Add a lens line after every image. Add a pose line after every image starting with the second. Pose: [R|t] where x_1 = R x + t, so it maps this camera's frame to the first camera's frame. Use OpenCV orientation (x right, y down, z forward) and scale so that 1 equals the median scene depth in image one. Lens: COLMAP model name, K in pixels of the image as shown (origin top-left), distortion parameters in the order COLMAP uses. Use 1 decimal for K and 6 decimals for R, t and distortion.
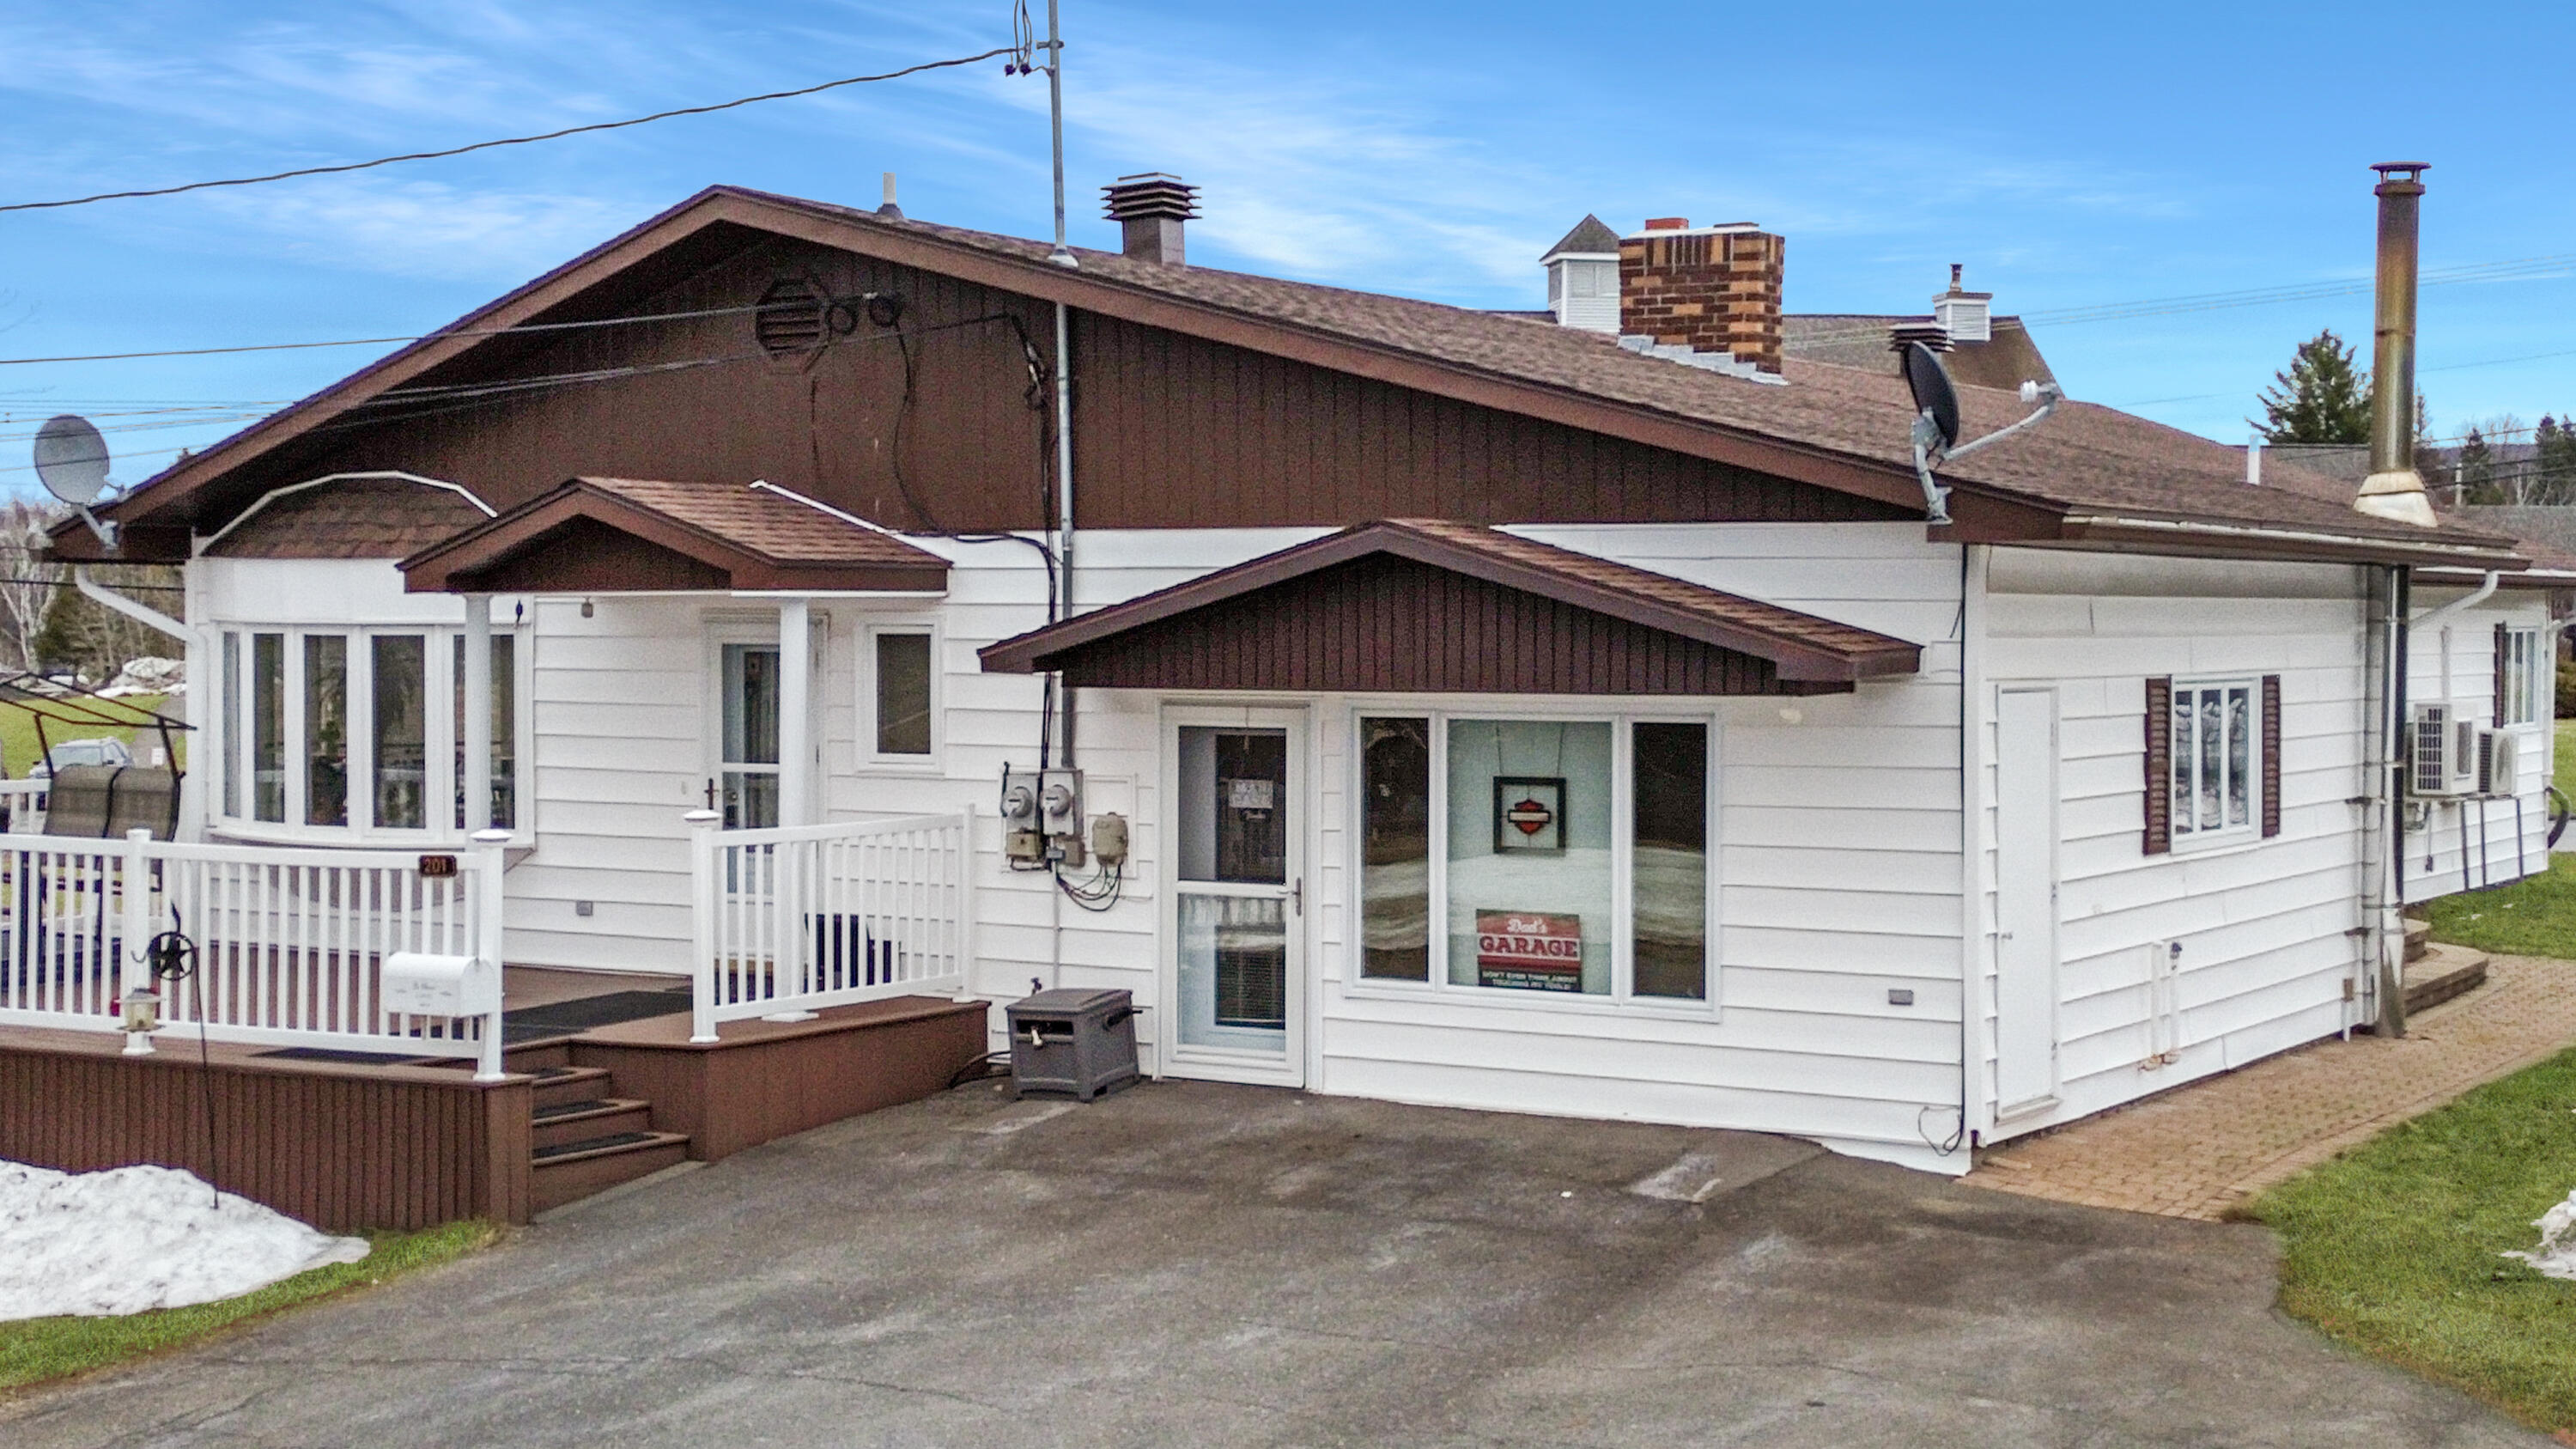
lens RADIAL K [[3638.2, 0, 1288.0], [0, 3638.2, 724.5], [0, 0, 1]] dist [0.237968, -0.794823]
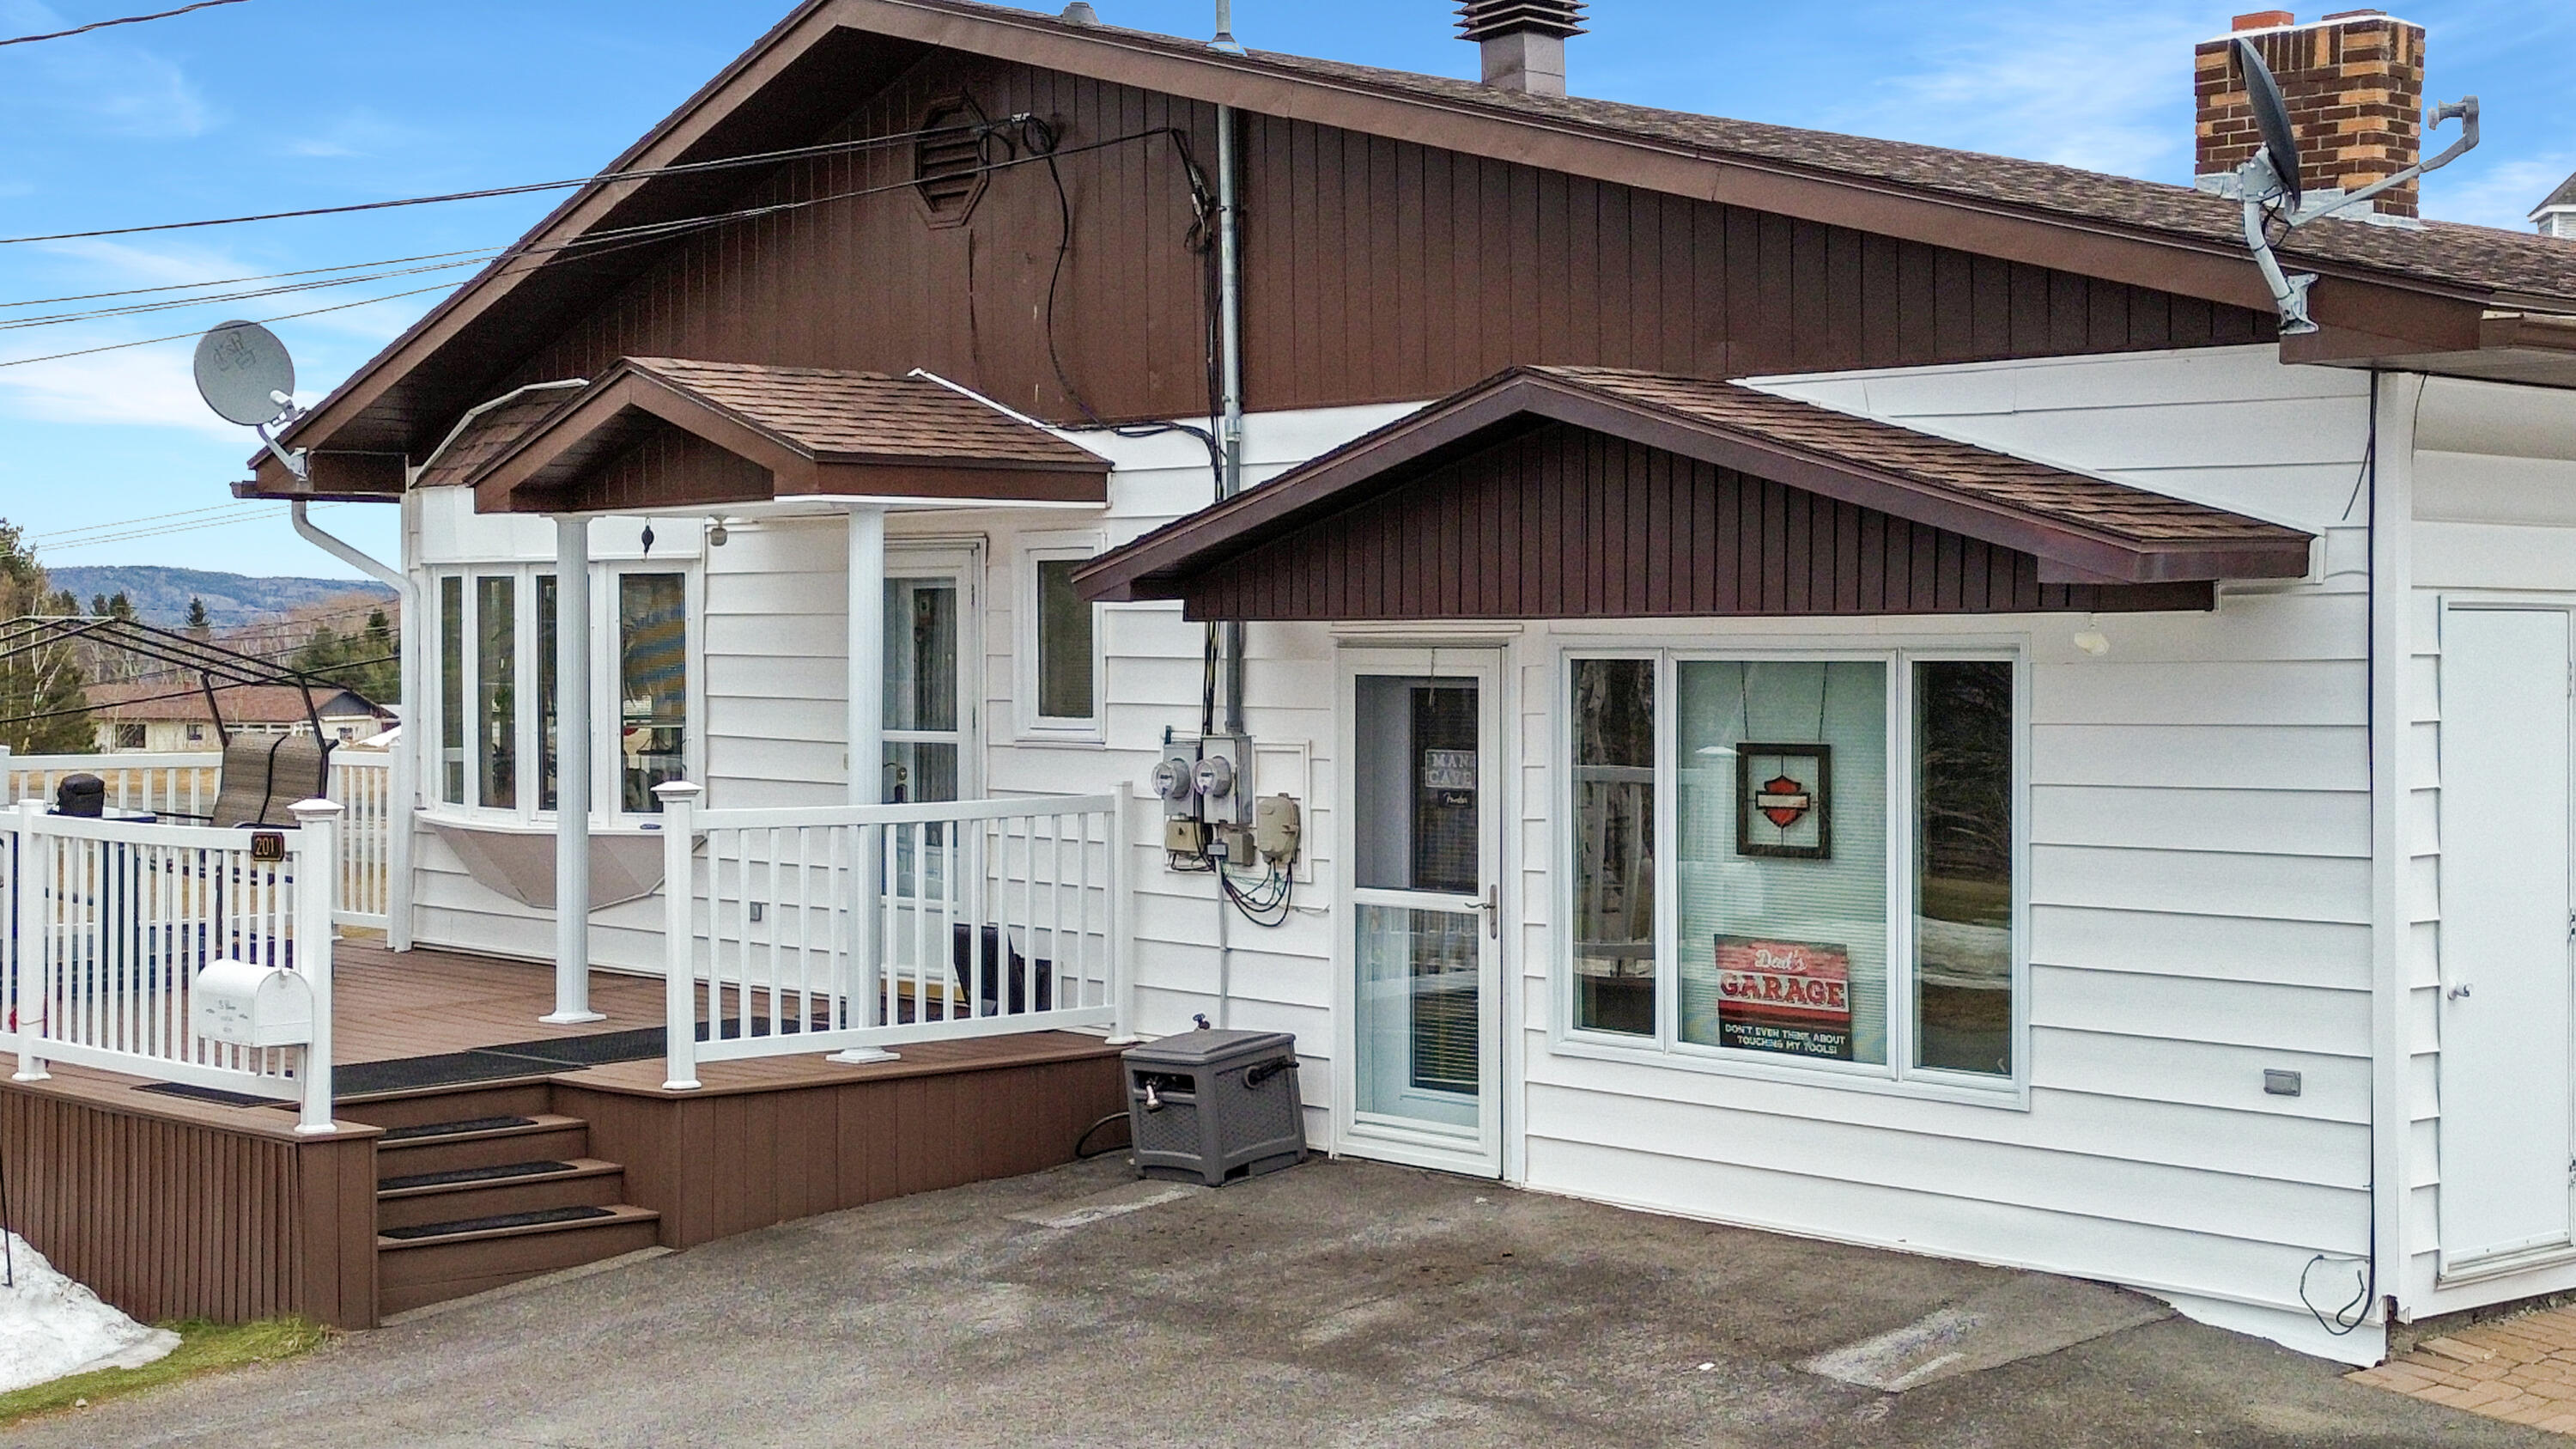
lens RADIAL K [[3638.2, 0, 1288.0], [0, 3638.2, 724.5], [0, 0, 1]] dist [0.237968, -0.794823]
pose [[0.959296, 0.004180, -0.282370, 0.166258], [-0.006362, 0.999957, -0.006809, 0.015622], [0.282329, 0.008329, 0.959281, 0.300363]]
